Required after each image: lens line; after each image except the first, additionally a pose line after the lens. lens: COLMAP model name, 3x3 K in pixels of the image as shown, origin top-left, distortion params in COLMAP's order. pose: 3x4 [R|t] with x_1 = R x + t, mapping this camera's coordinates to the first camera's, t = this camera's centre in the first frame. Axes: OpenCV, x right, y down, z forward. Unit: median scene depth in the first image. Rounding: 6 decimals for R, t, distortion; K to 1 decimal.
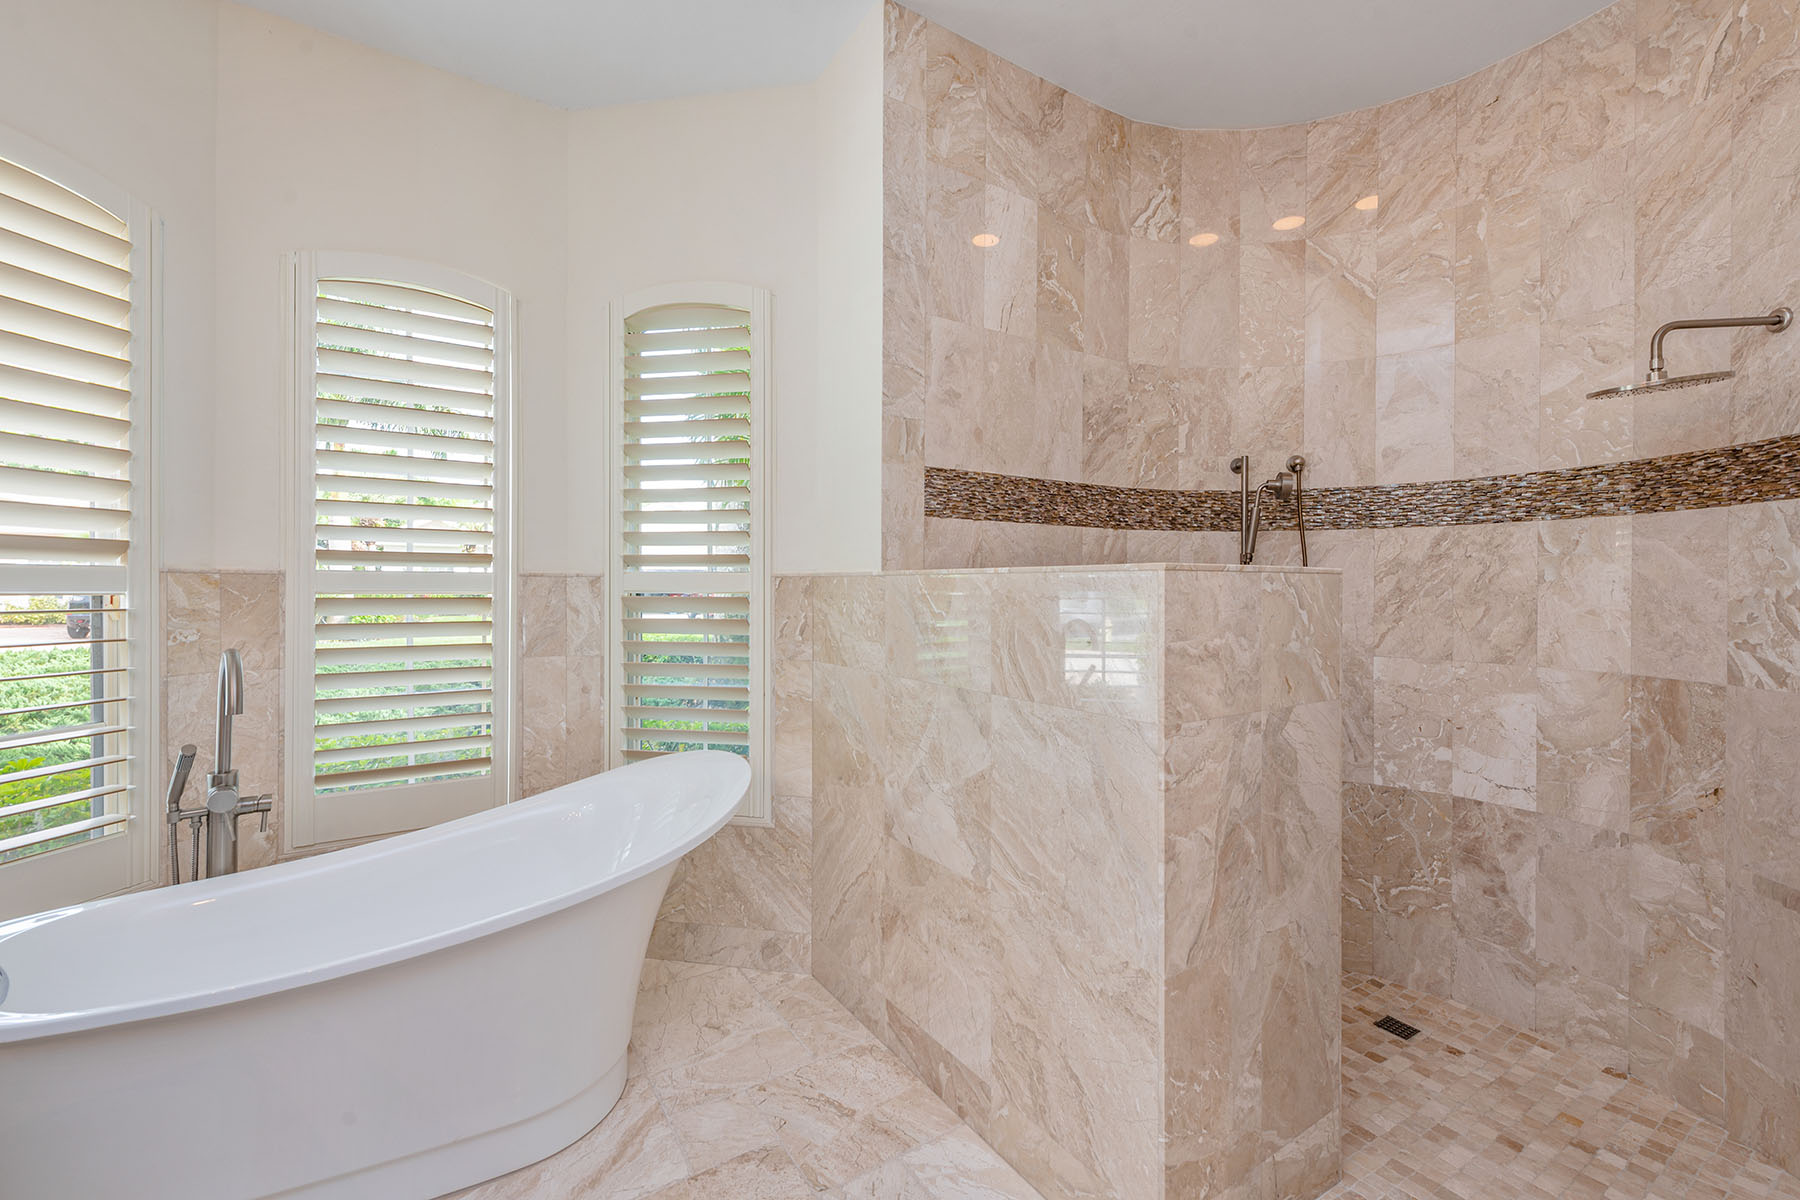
lens RADIAL K [[751.6, 0, 908.4], [0, 751.6, 592.8], [0, 0, 1]] dist [0.016927, -0.000119]
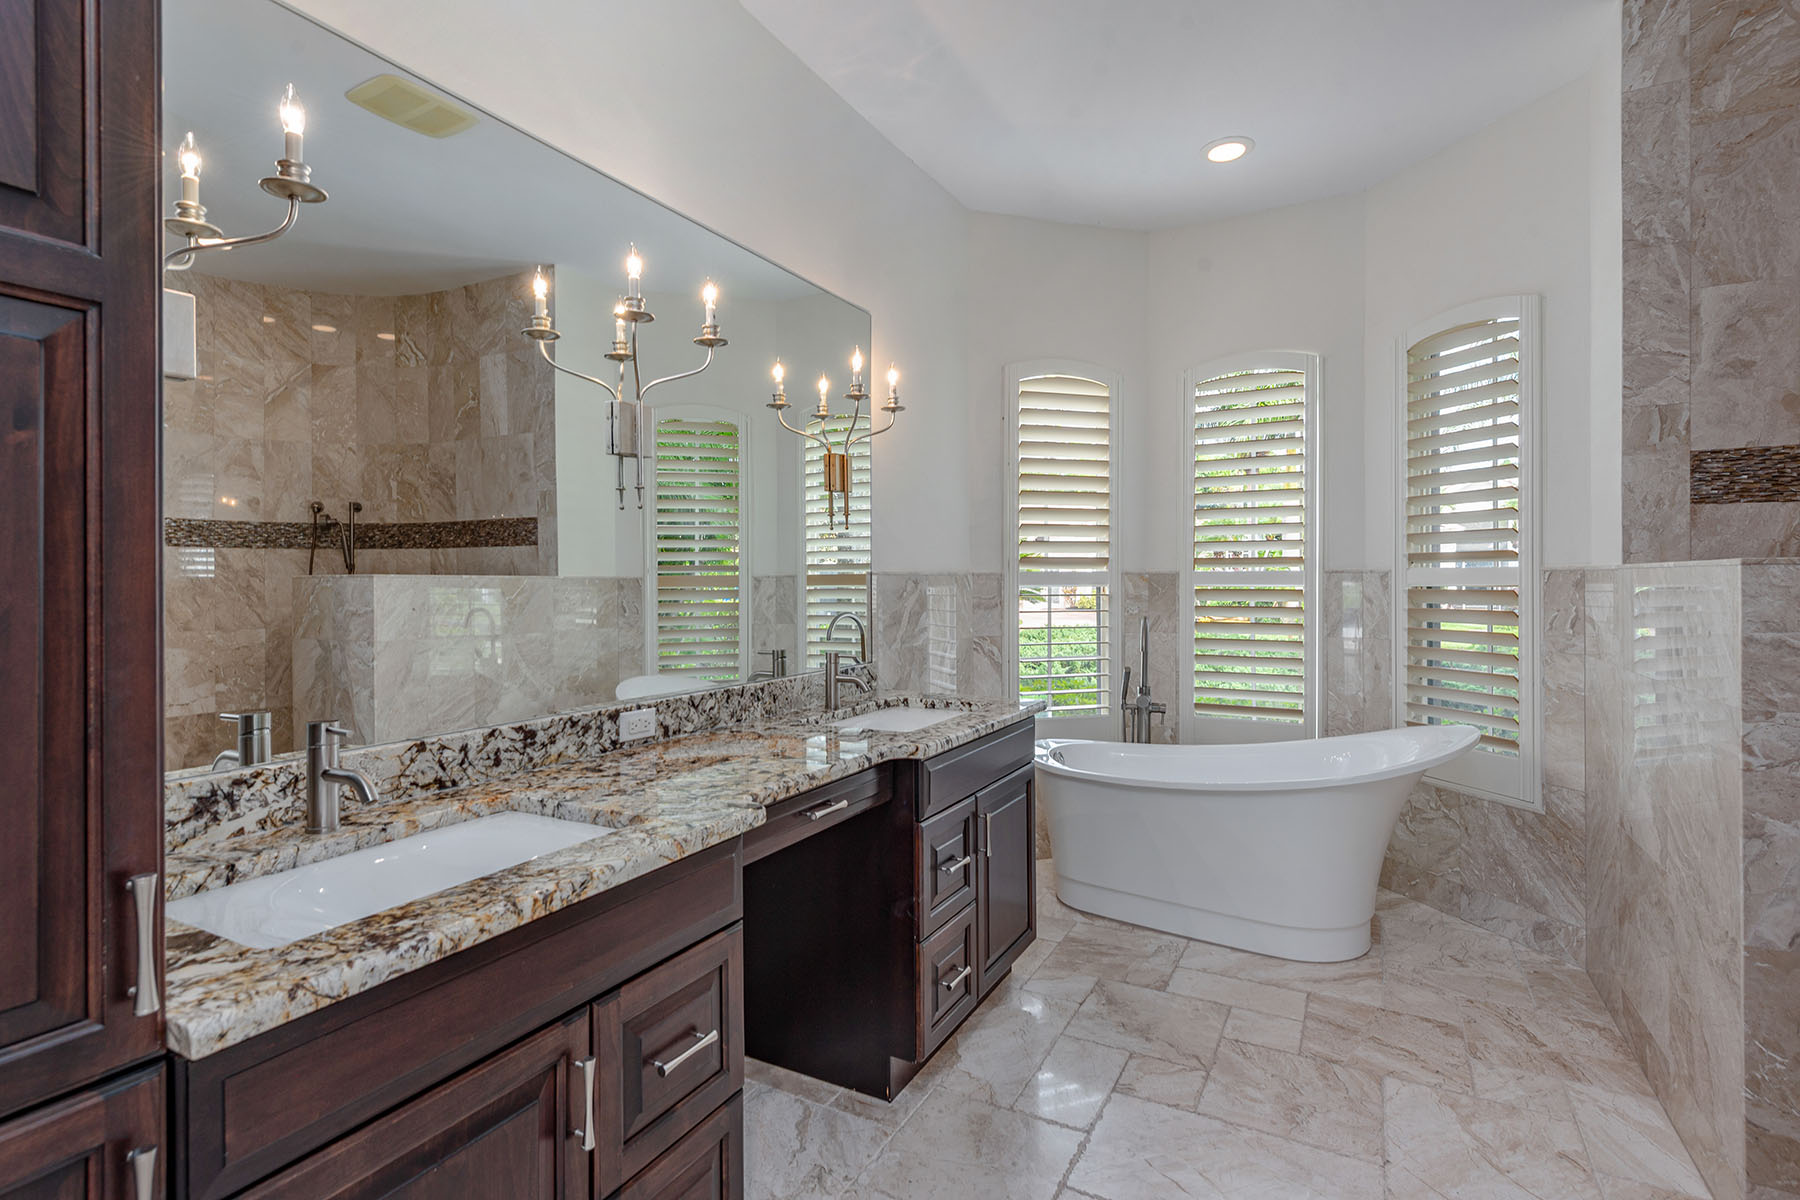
lens RADIAL K [[848.6, 0, 914.7], [0, 848.6, 573.0], [0, 0, 1]] dist [0.004201, -0.001235]
pose [[0.486203, -0.012271, -0.873760, 0.471768], [-0.001508, 0.999888, -0.014882, 0.000788], [0.873844, 0.008554, 0.486130, -0.355537]]
